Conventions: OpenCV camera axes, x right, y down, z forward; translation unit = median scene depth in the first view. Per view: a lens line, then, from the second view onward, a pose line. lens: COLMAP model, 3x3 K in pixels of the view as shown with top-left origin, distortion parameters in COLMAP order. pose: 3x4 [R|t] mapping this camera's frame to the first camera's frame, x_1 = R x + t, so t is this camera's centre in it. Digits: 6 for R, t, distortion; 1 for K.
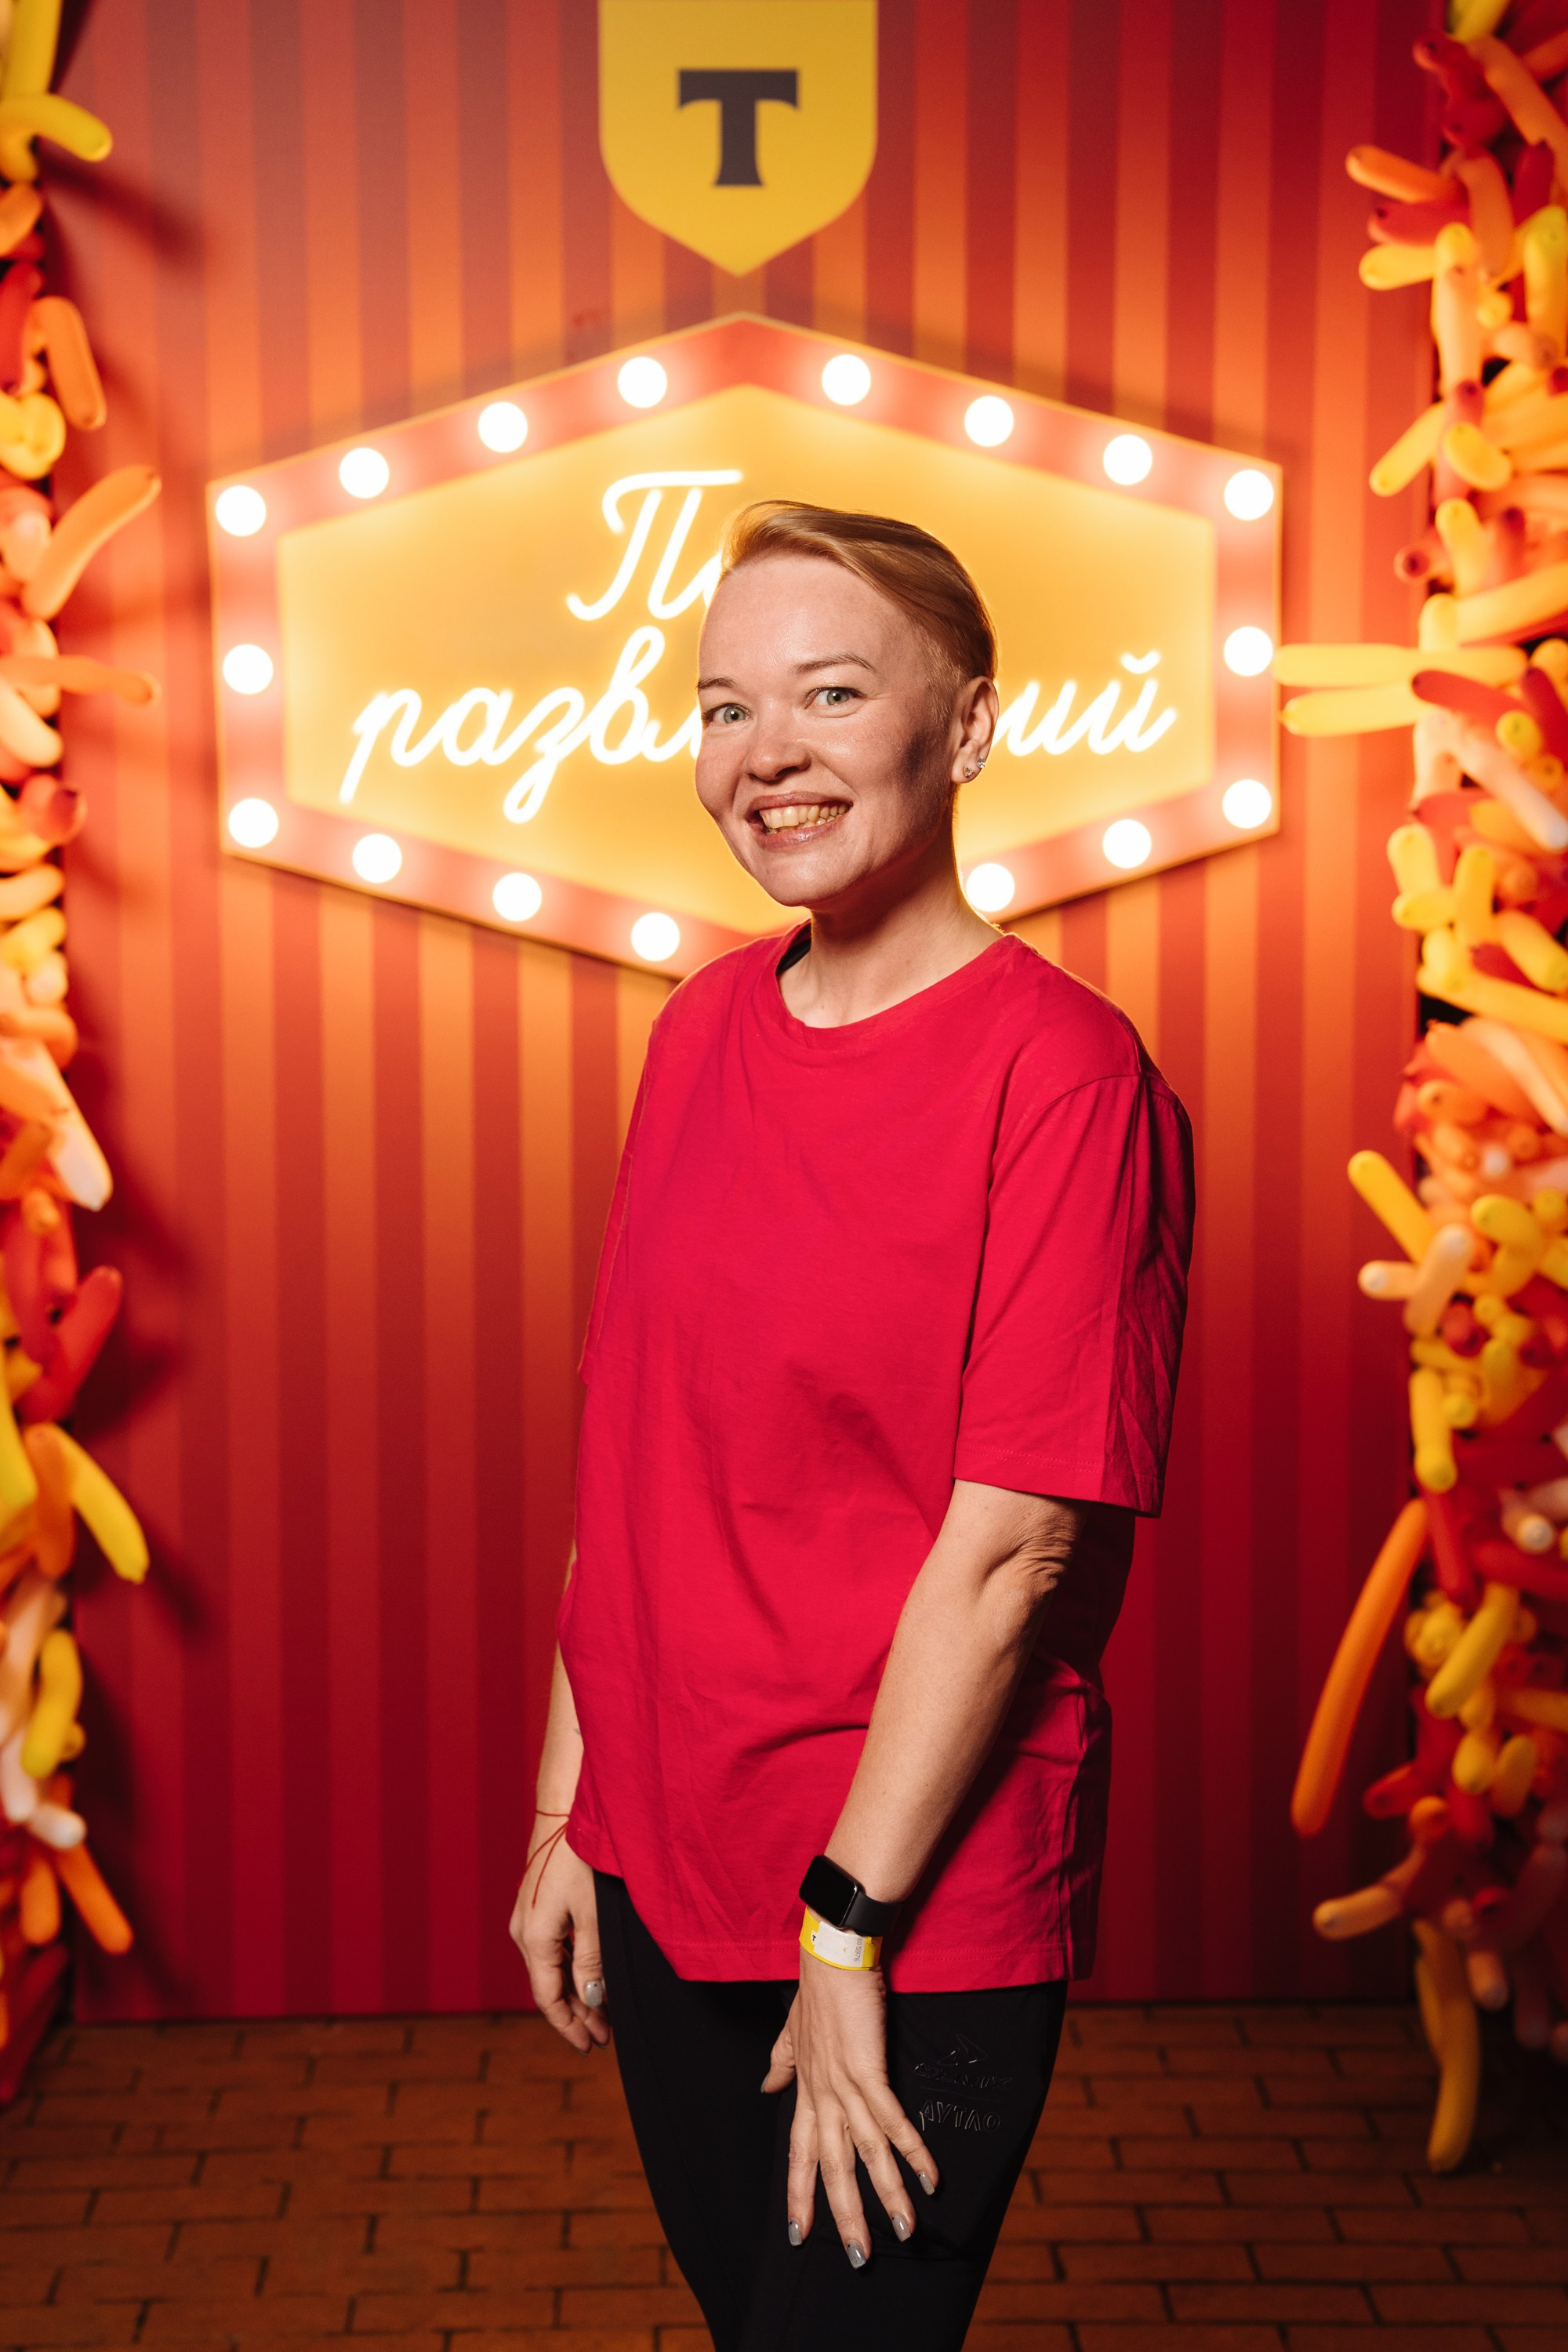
lens RADIAL K [[3658.8, 0, 784.0], [0, 3658.8, 1176.0], [0, 0, 1]] dist [0.201624, 0.044454]
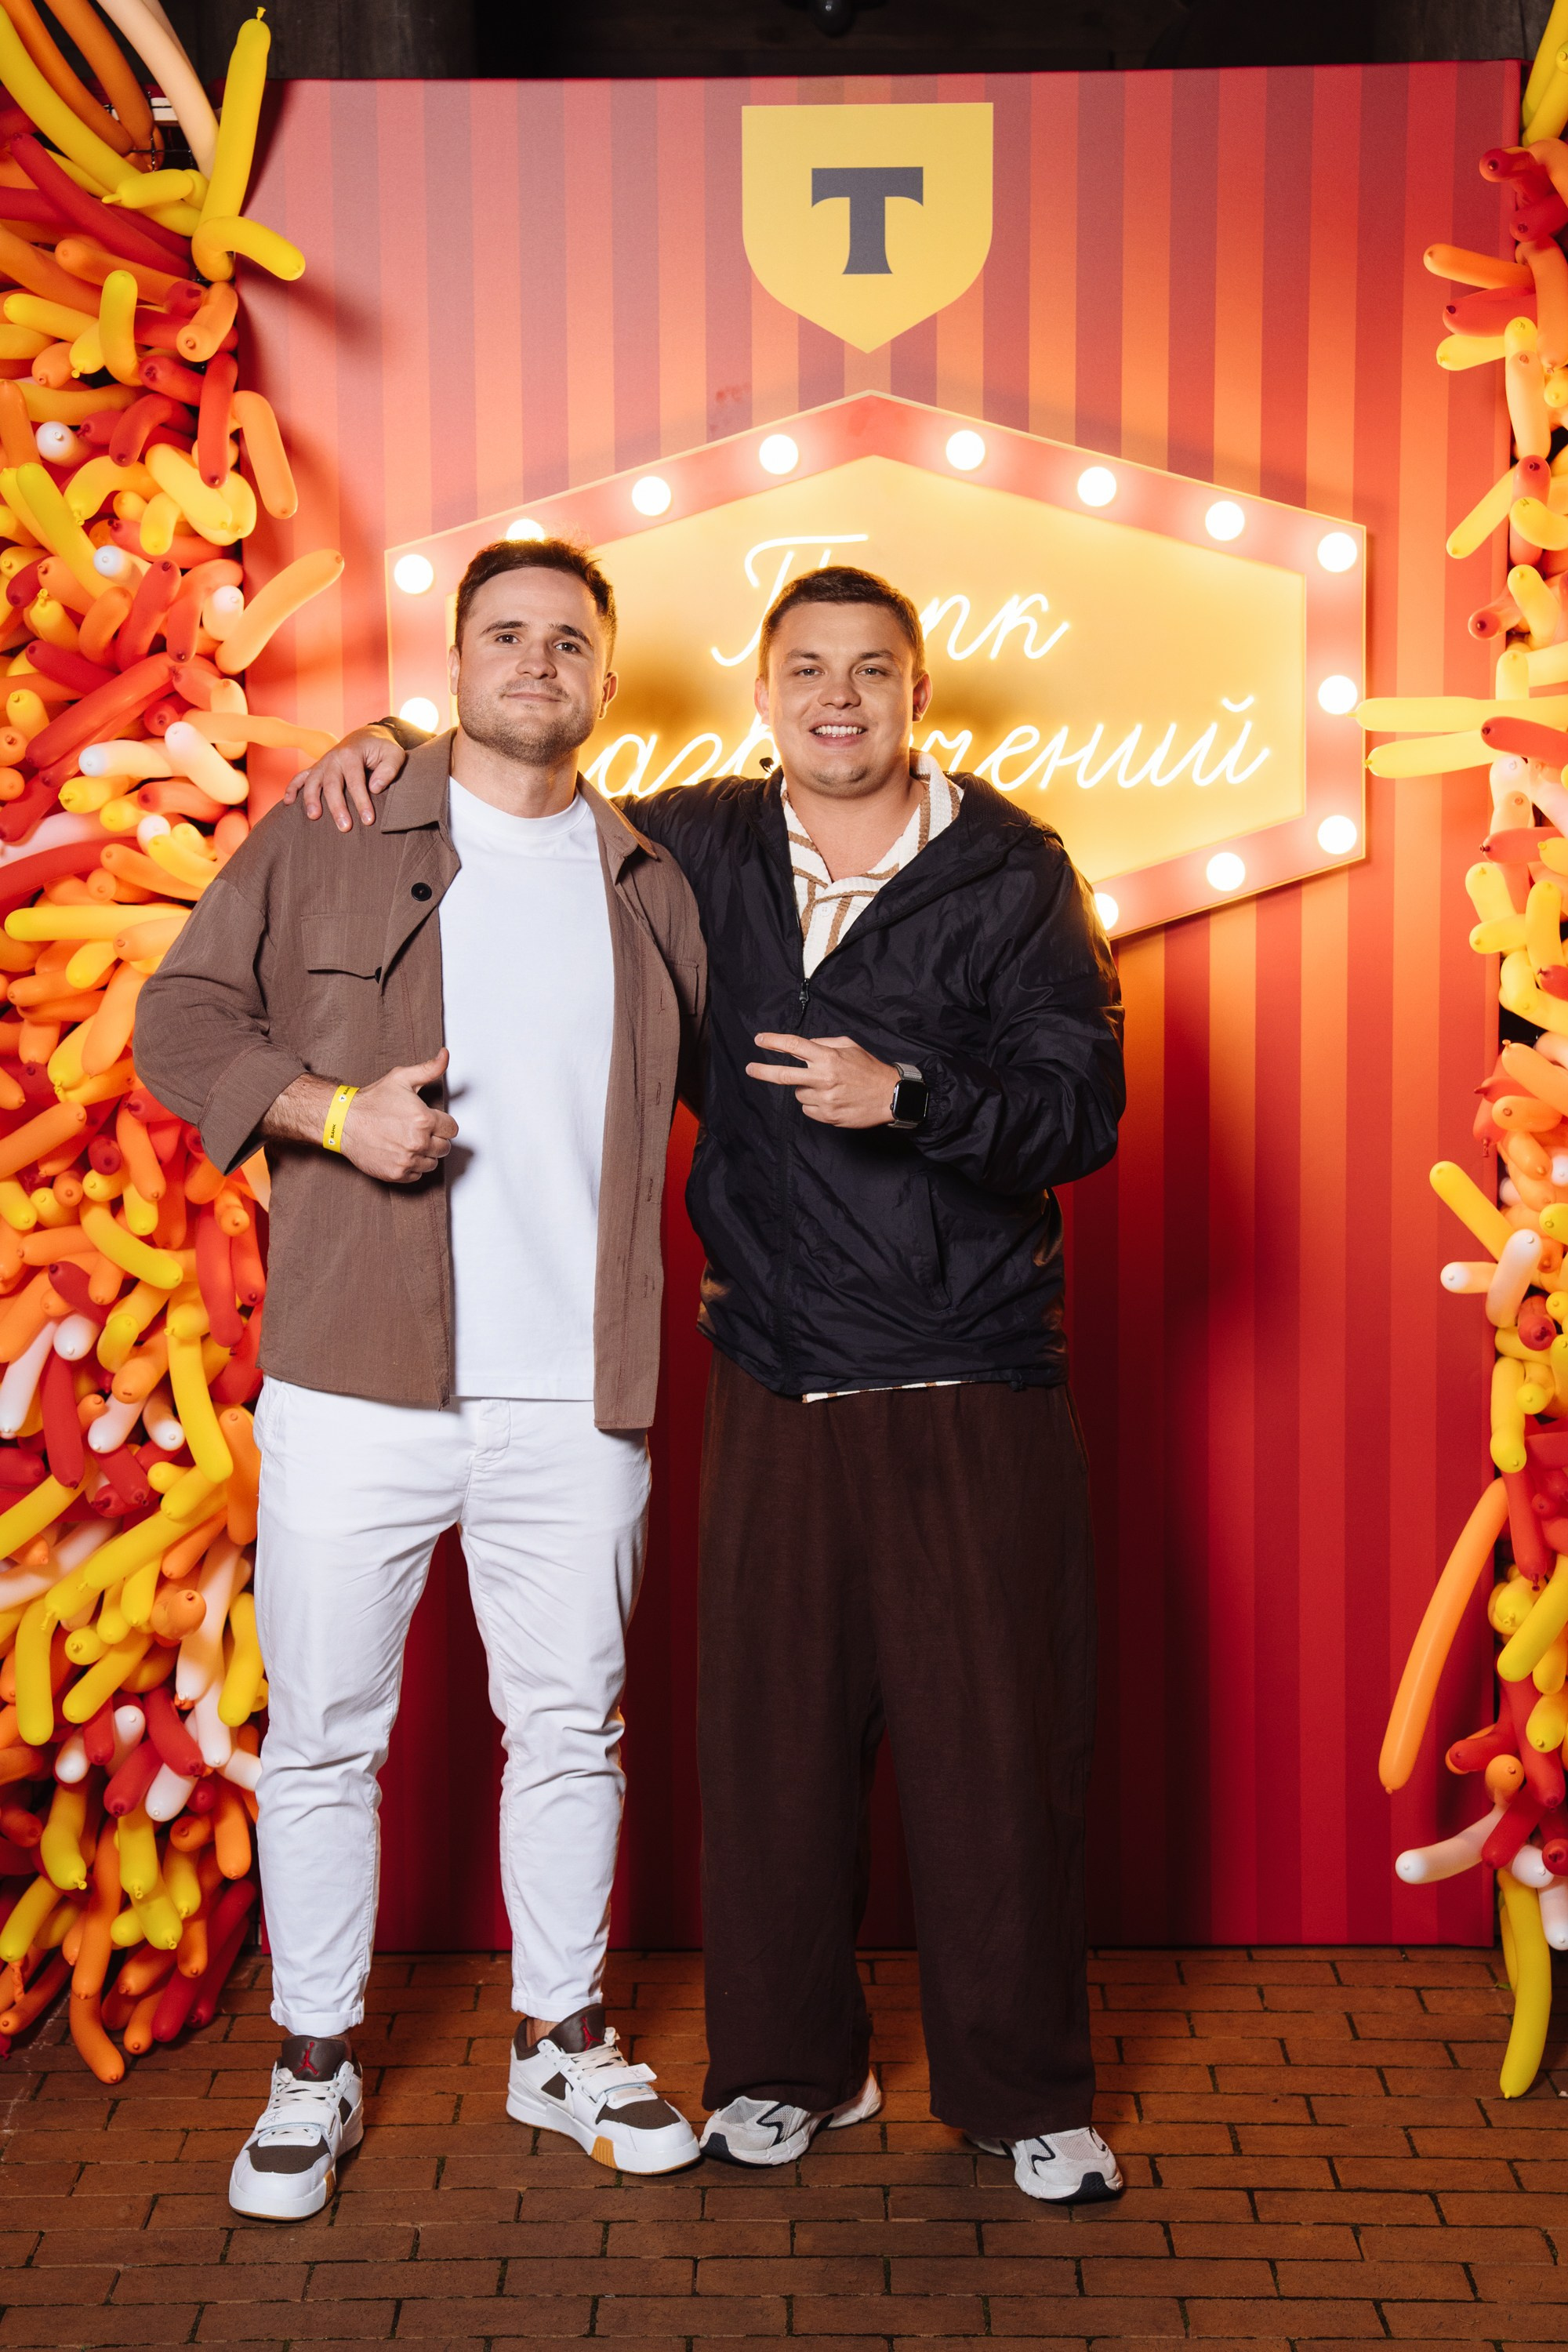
lens RADIAL K [[3829.4, 0, 784.6], [0, 3829.4, 1100.4], [0, 0, 1]] dist [0.161947, 0.095179]
pose [[0.999370, -0.000329, -0.035502, 0.003778], [0.000204, 0.999994, -0.003533, -0.019391], [0.035503, 0.003523, 0.999363, -0.136378]]
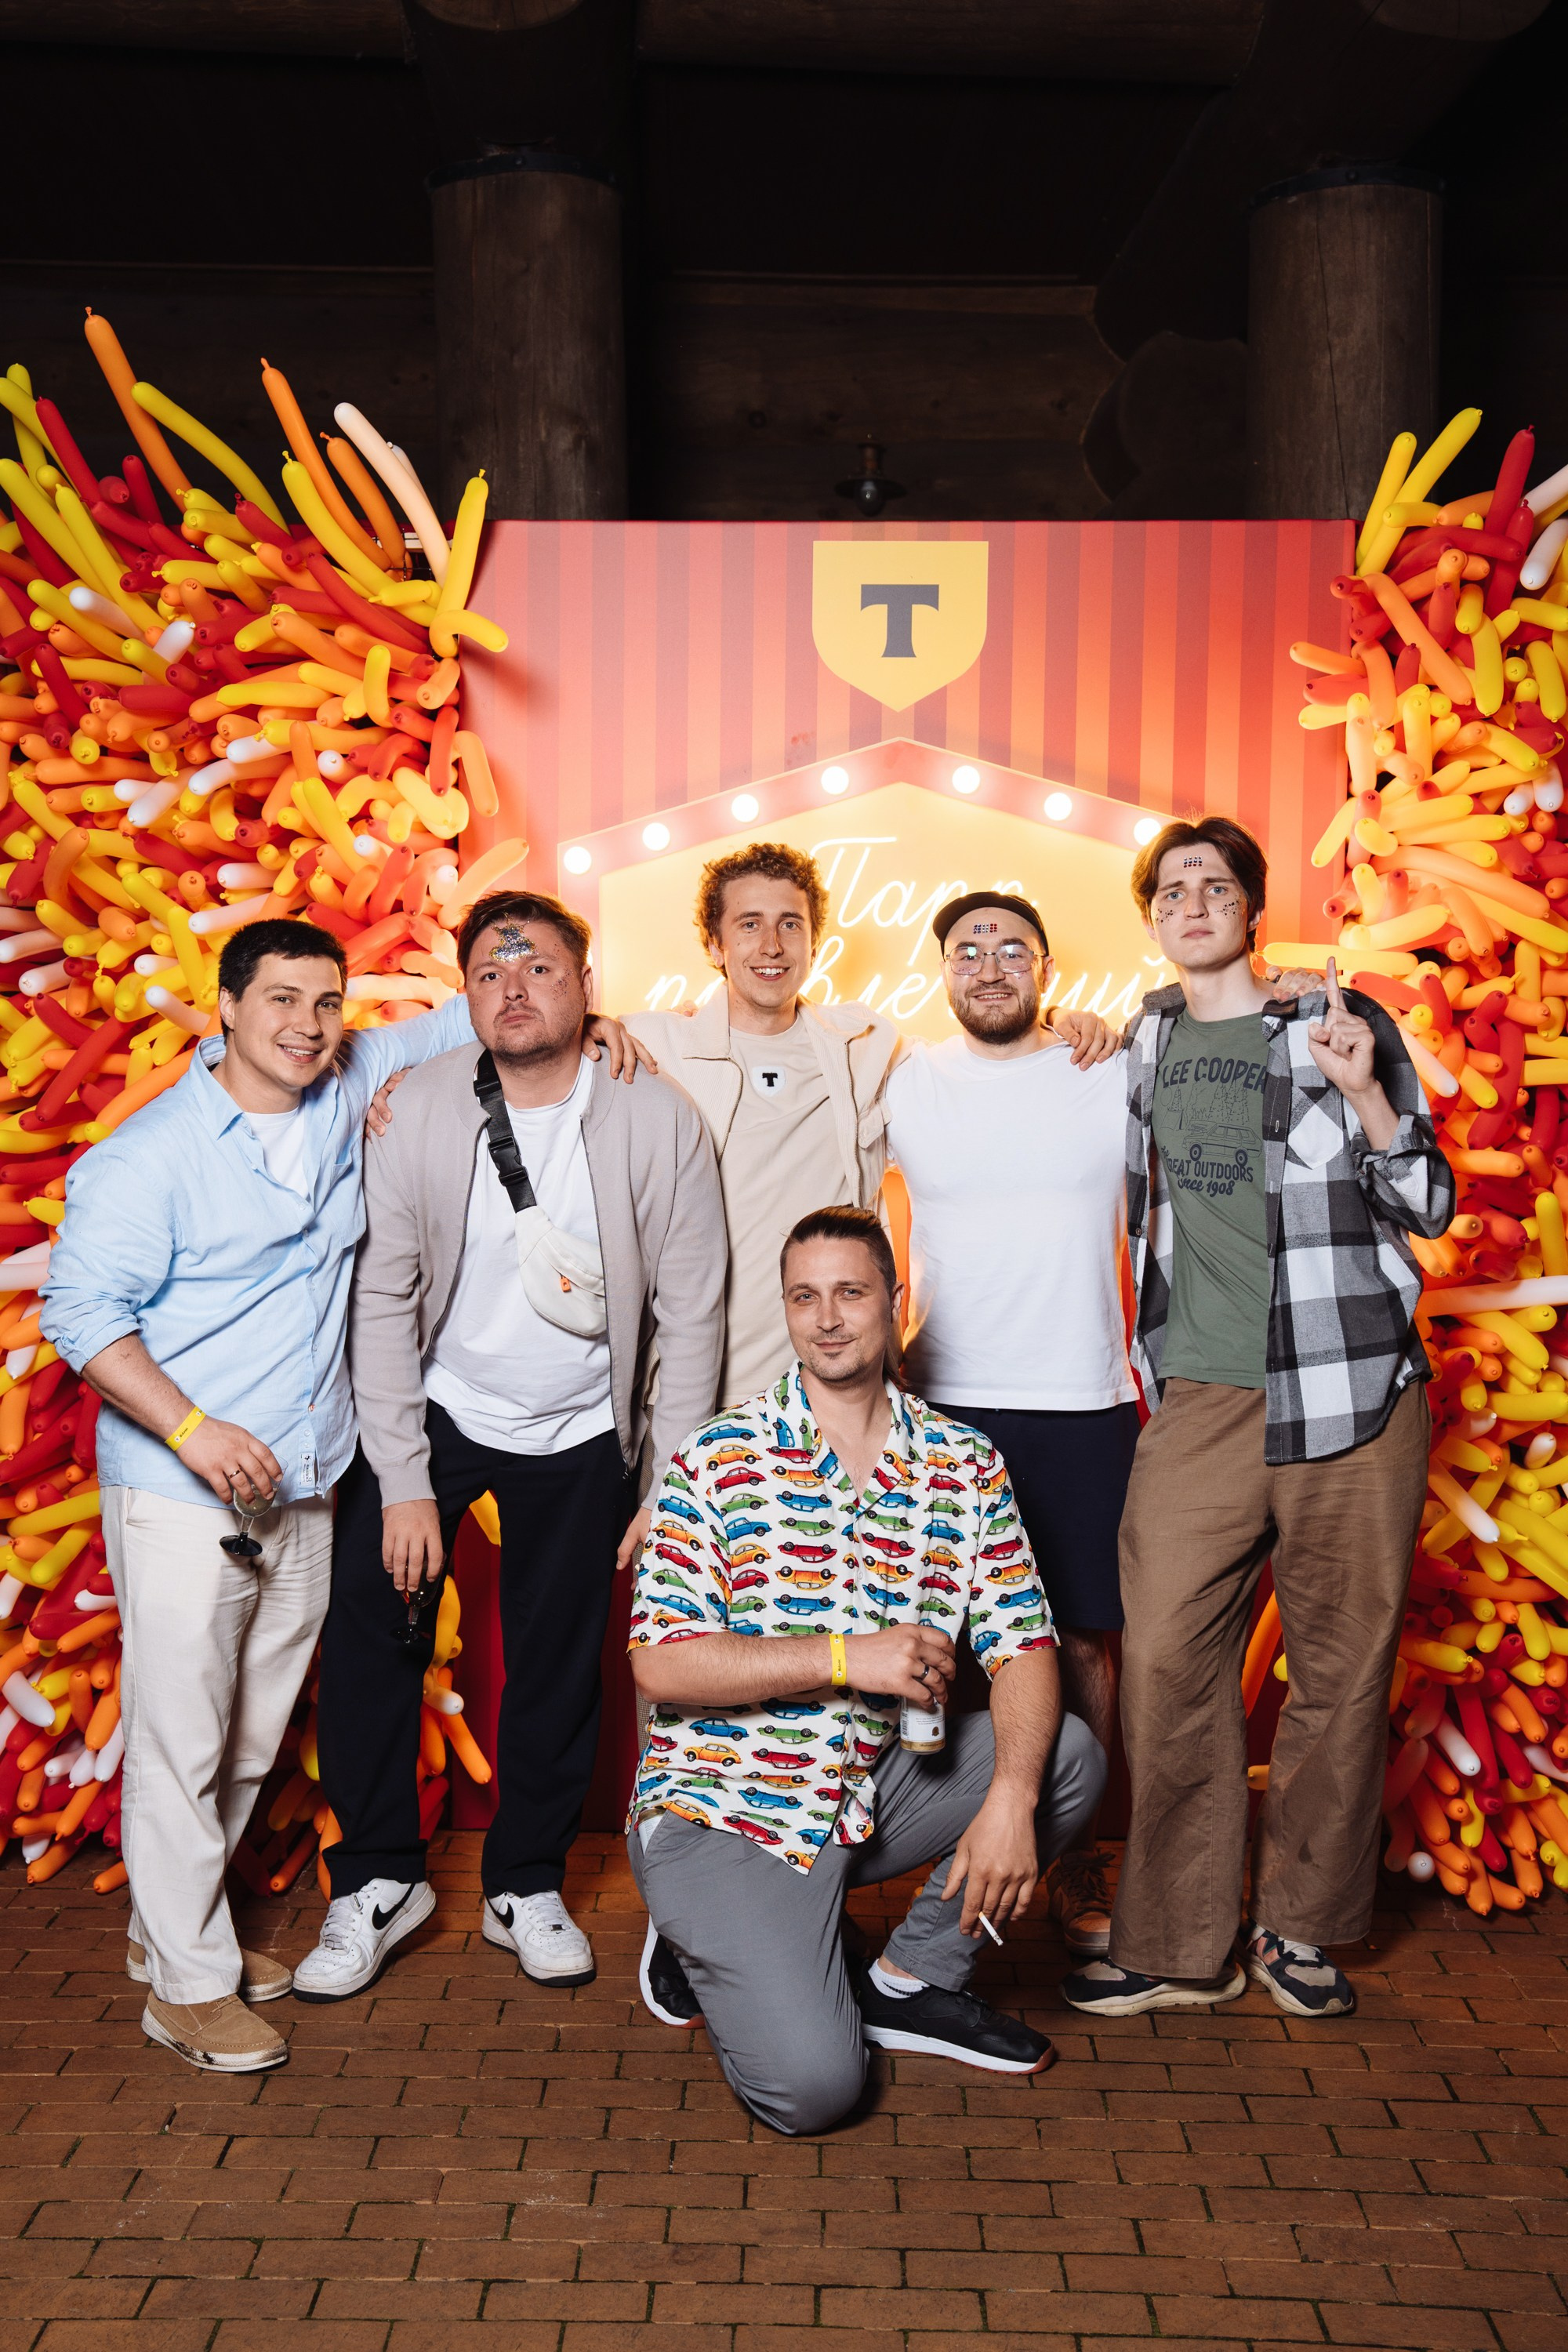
lens RADIAL K [[2616.0, 0, 784.0], [0, 2616.0, 1176.0], [0, 0, 1]] dist [0.028356, 0.182198]
pose [[0.998651, 0.015979, -0.049400, -0.002491], [-0.017506, 0.999377, -0.030636, -0.013781], [0.048879, 0.031460, 0.998309, -0.097130]]
